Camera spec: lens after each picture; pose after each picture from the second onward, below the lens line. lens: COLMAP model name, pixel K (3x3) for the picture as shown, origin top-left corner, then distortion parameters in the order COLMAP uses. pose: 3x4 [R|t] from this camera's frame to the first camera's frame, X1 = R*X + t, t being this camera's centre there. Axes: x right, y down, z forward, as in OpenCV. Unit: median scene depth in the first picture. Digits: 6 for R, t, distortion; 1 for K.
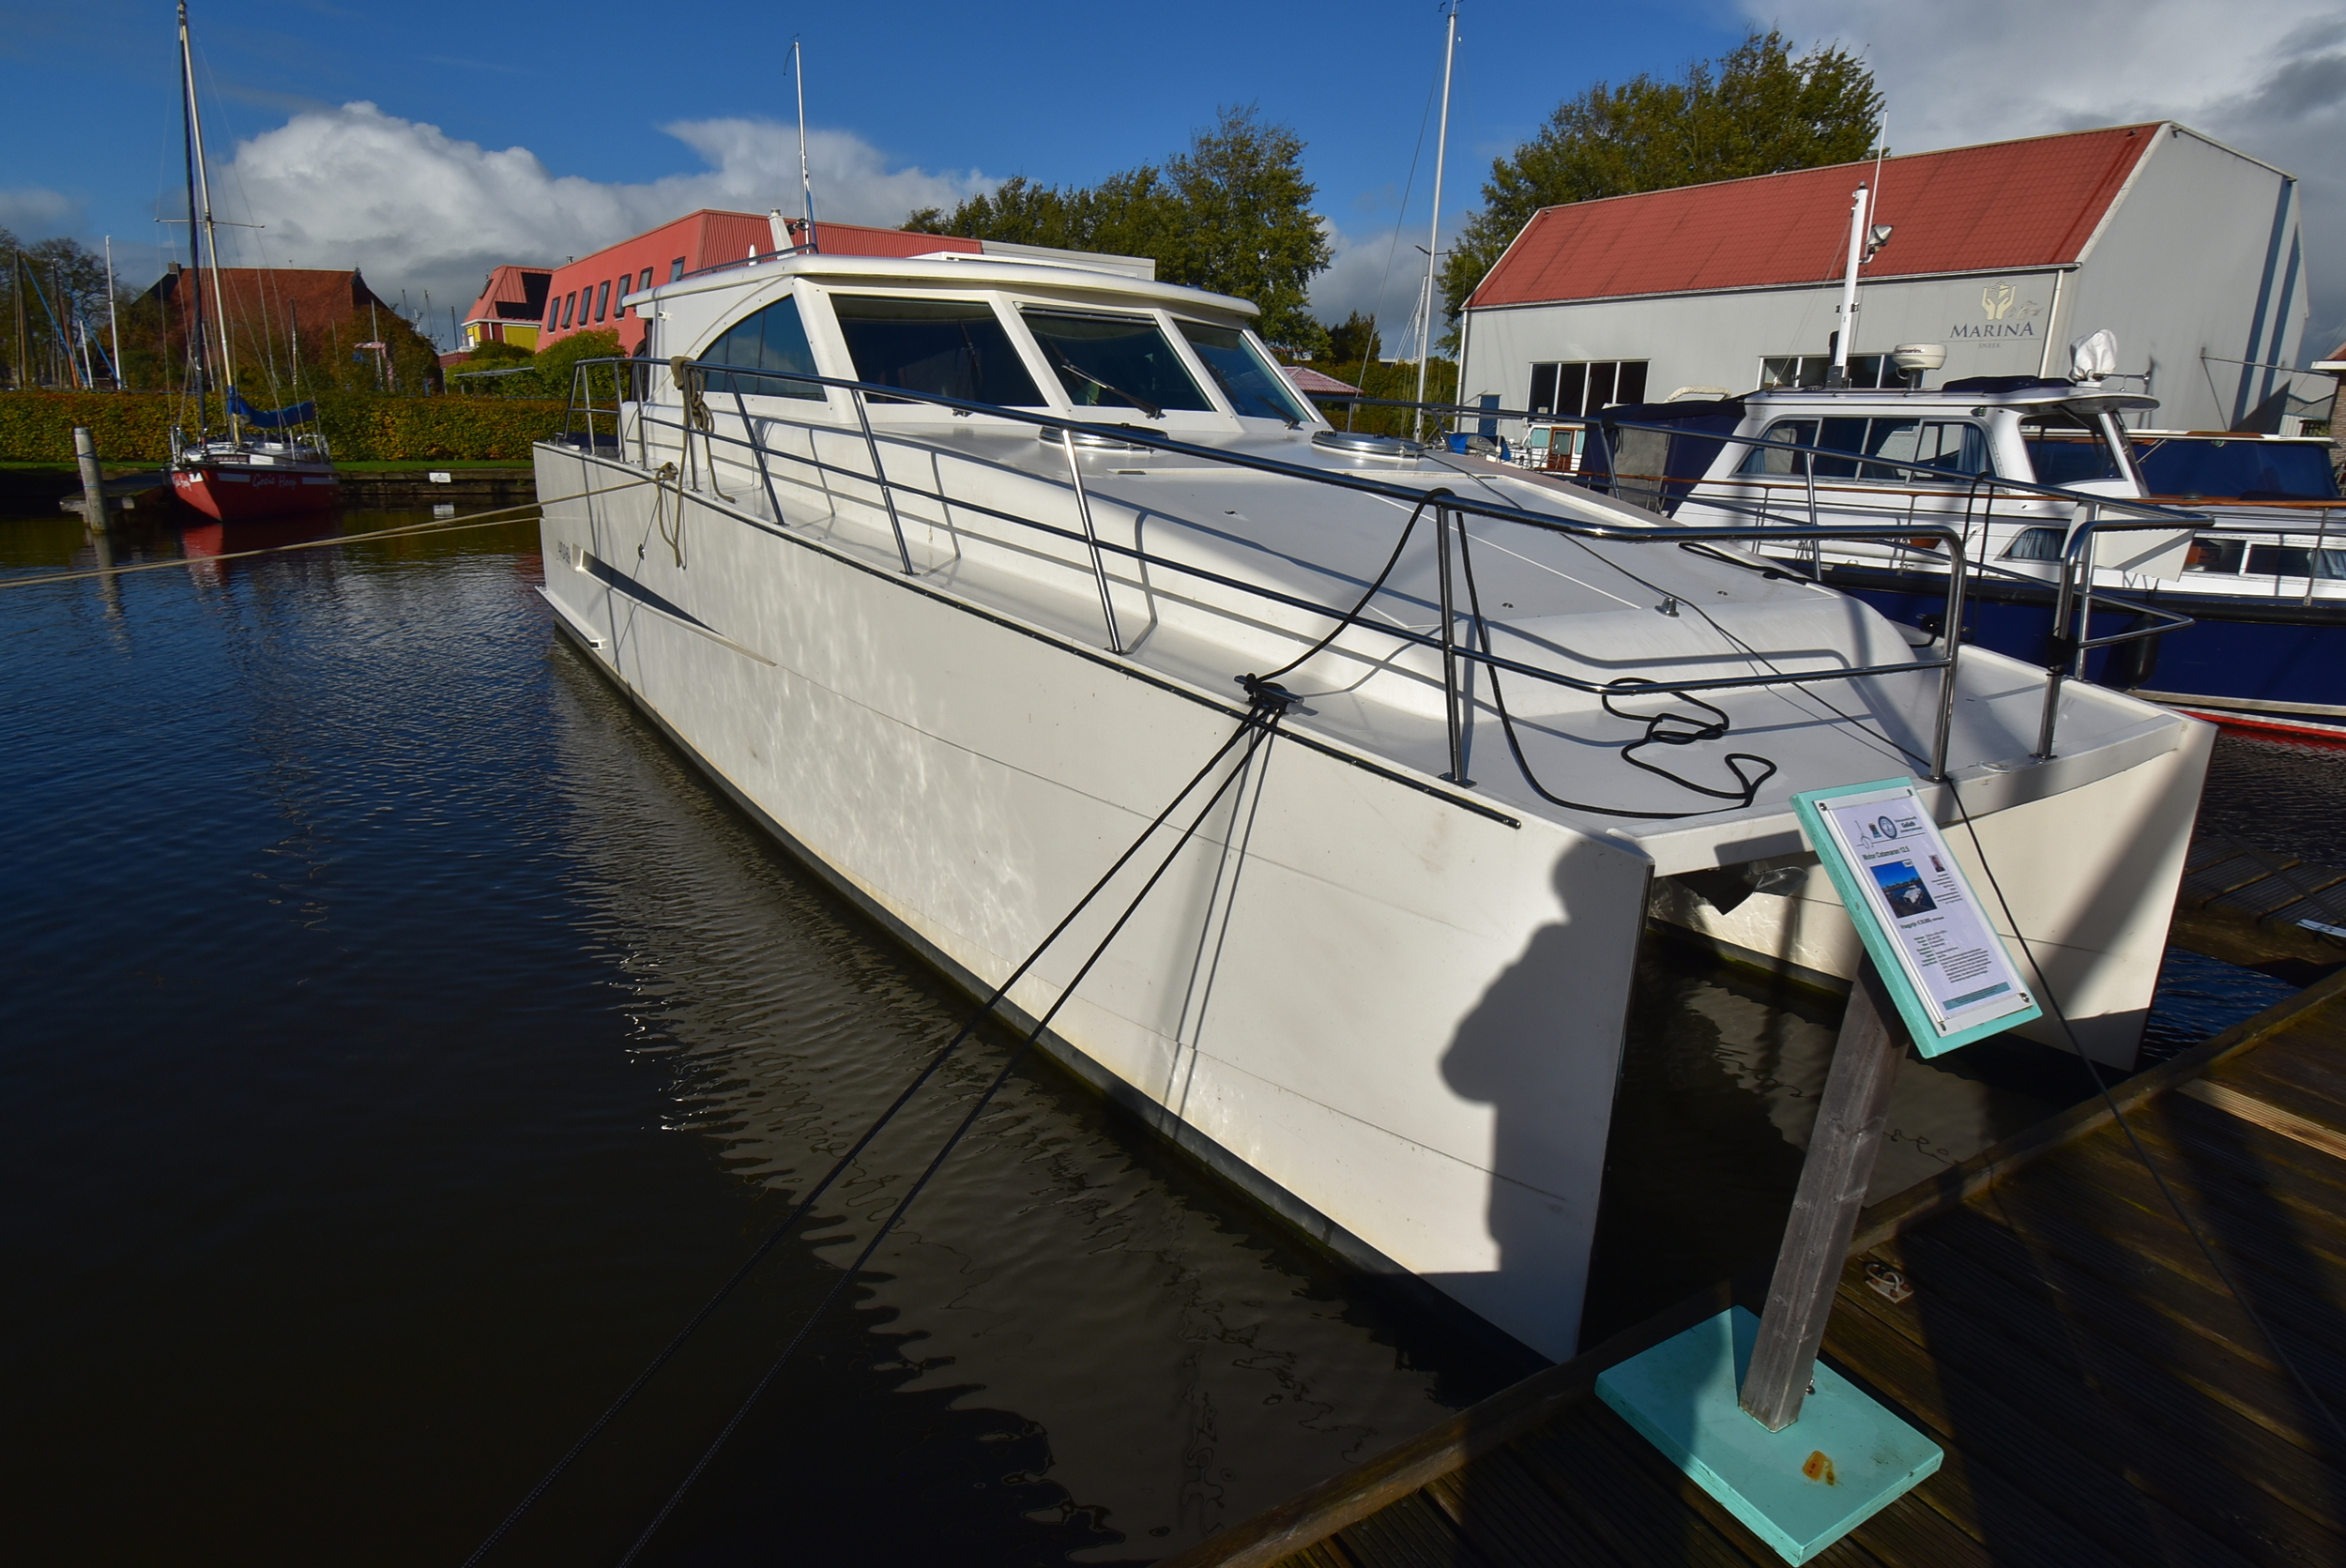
lens RADIAL K [[1292.7, 0, 1184.9], [0, 1292.7, 783.2], [0, 0, 1]] dist [0.016427, -0.027627]
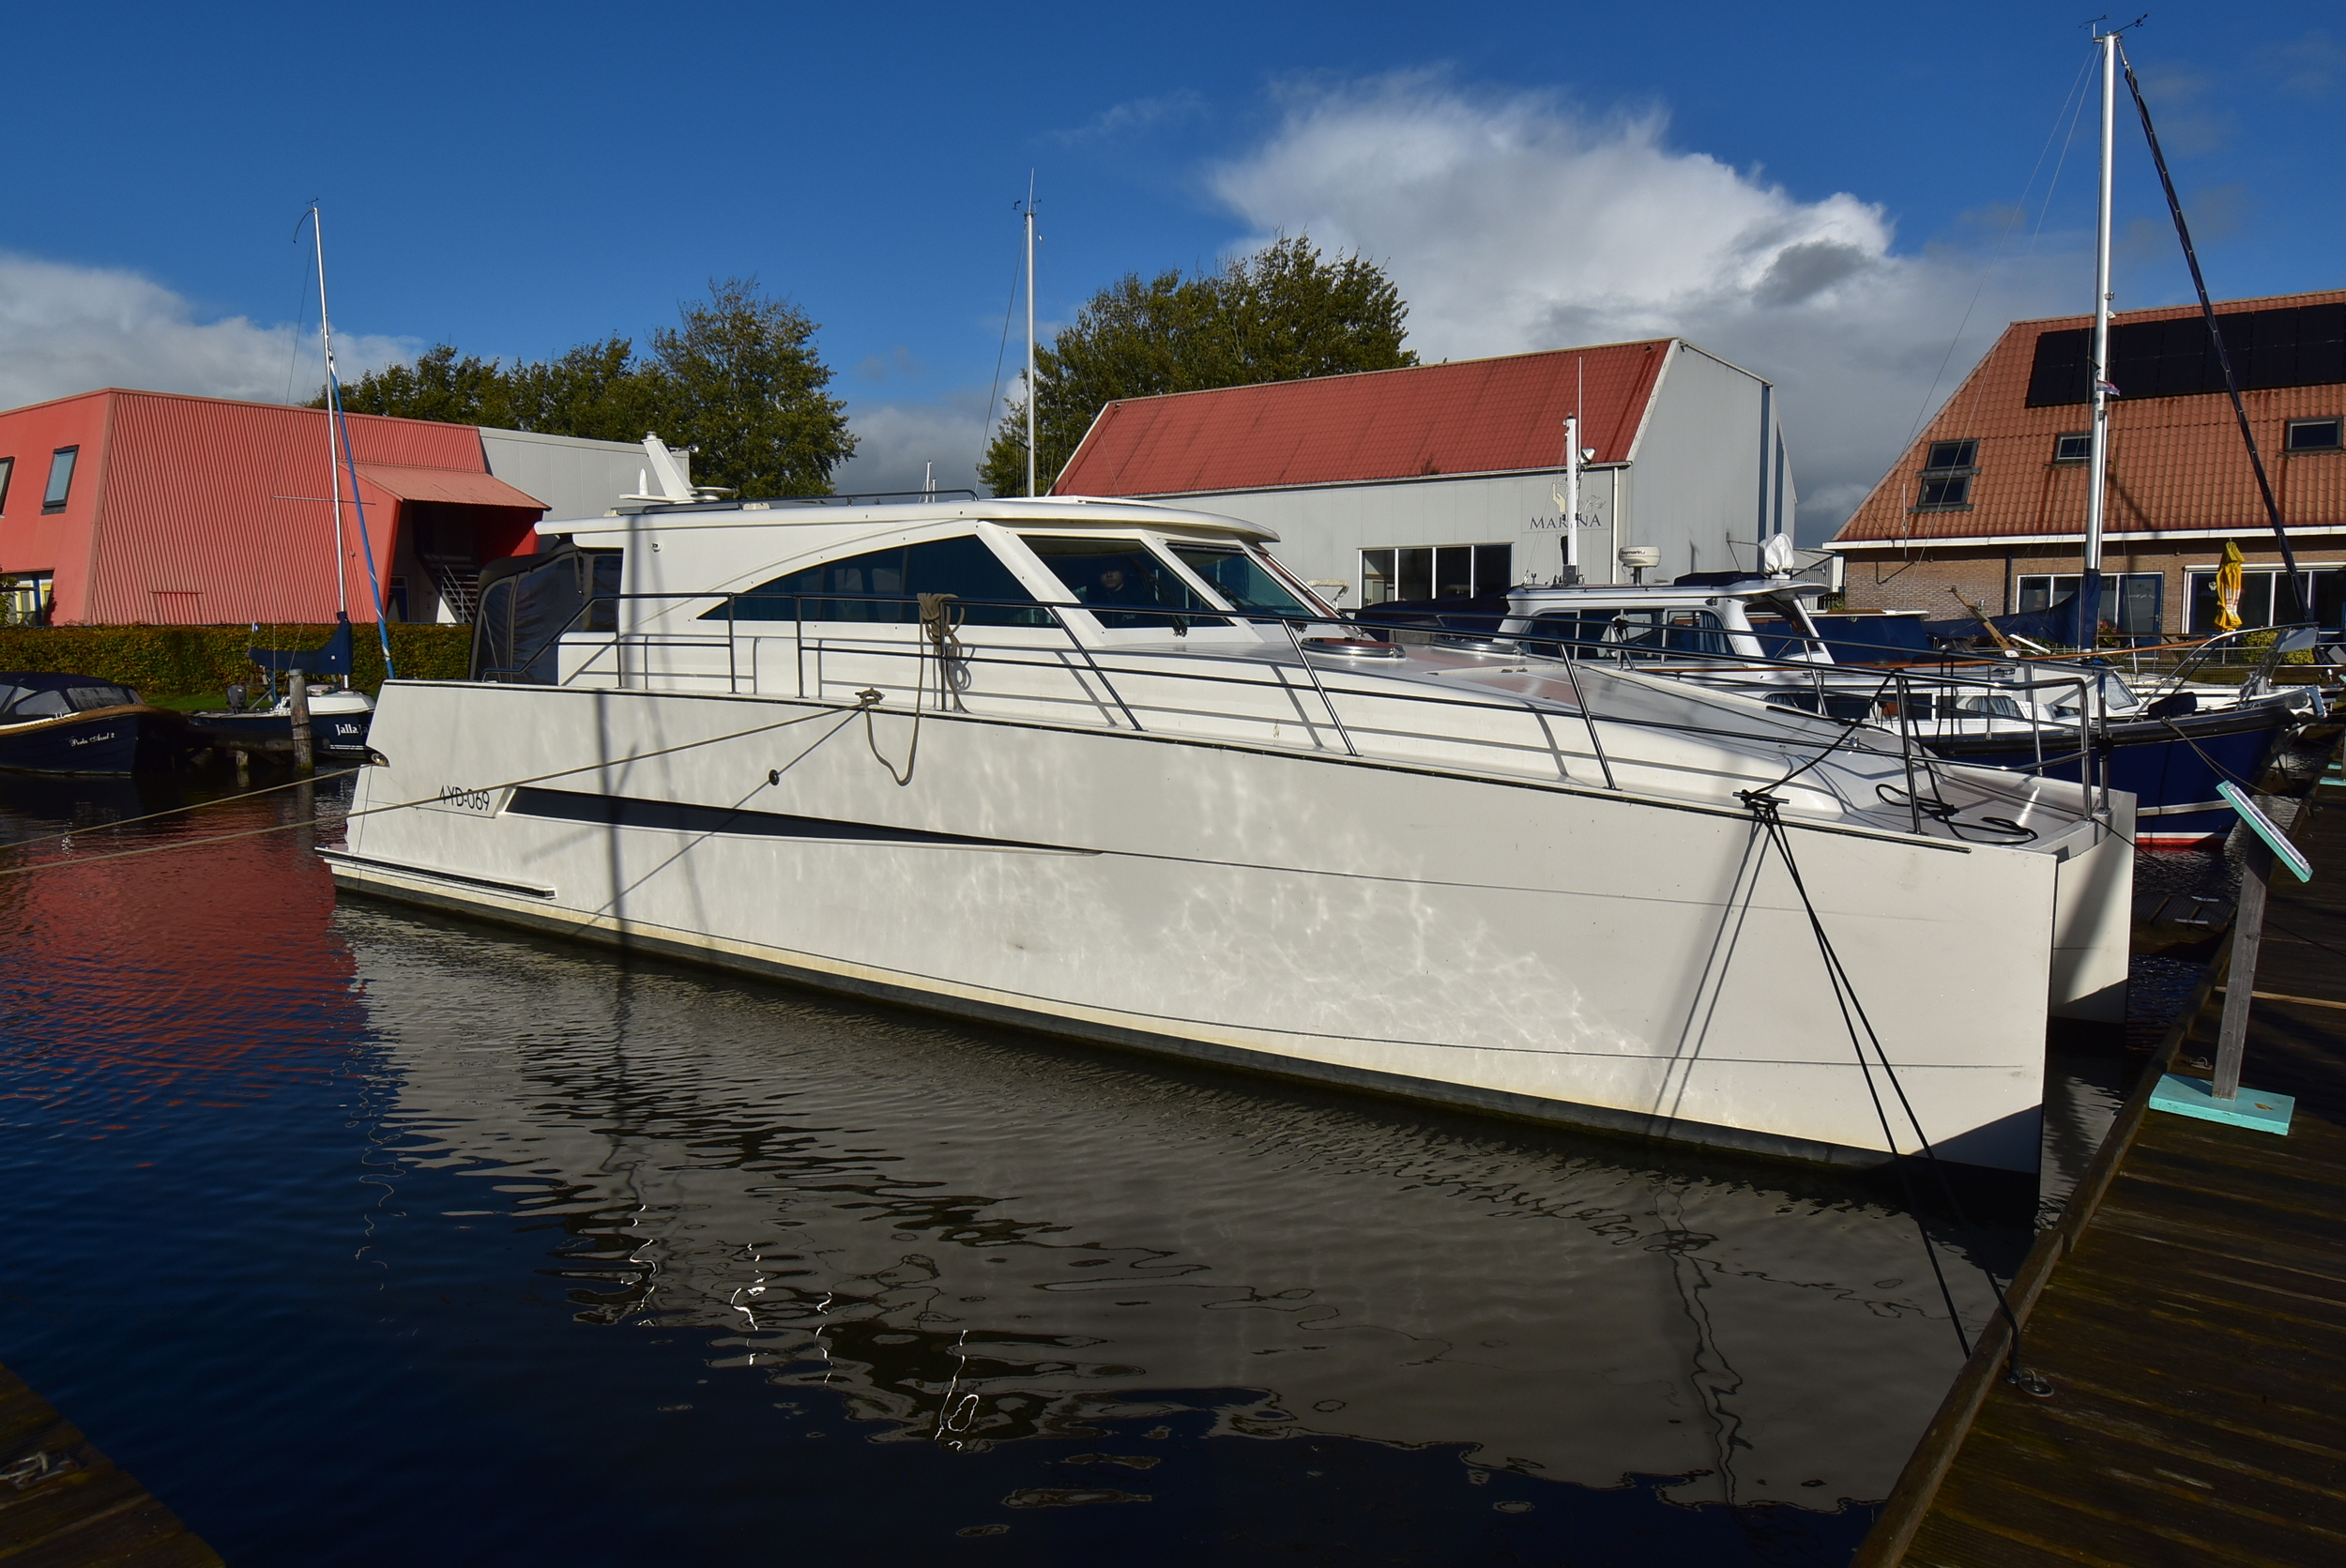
lens RADIAL K [[1591.9, 0, 1173.0], [0, 1591.9, 784.0], [0, 0, 1]] dist [-0.003725, -0.002145]
pose [[0.935576, -0.067138, 0.346684, -0.150863], [0.124556, 0.981401, -0.146075, 0.012396], [-0.330428, 0.179846, 0.926538, -0.067051]]
